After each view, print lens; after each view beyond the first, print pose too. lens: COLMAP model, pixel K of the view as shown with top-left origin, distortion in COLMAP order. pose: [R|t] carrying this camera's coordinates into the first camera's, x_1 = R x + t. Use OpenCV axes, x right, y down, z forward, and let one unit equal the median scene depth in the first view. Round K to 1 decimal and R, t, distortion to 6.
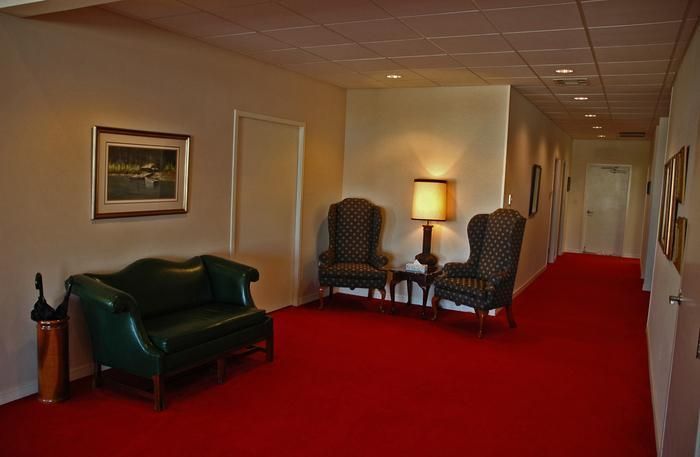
lens RADIAL K [[545.1, 0, 350.0], [0, 545.1, 228.5], [0, 0, 1]] dist [-0.108733, -0.000385]
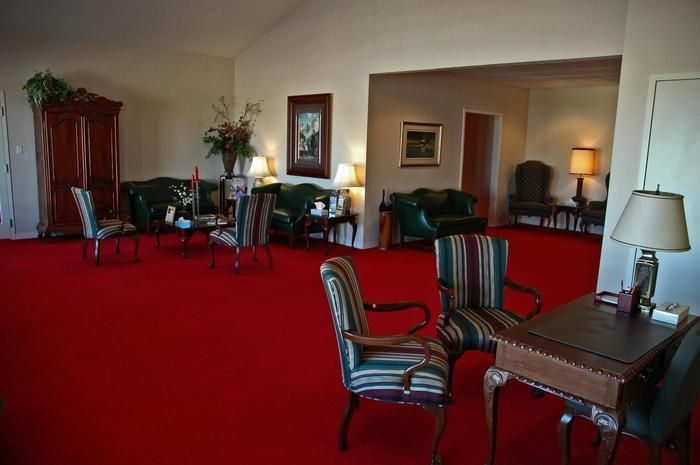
lens RADIAL K [[561.6, 0, 350.0], [0, 561.6, 250.2], [0, 0, 1]] dist [-0.125606, 0.001763]
pose [[0.950645, 0.038850, -0.307838, 0.007430], [-0.013113, 0.996274, 0.085239, 0.079124], [0.310003, -0.076996, 0.947613, -0.741744]]
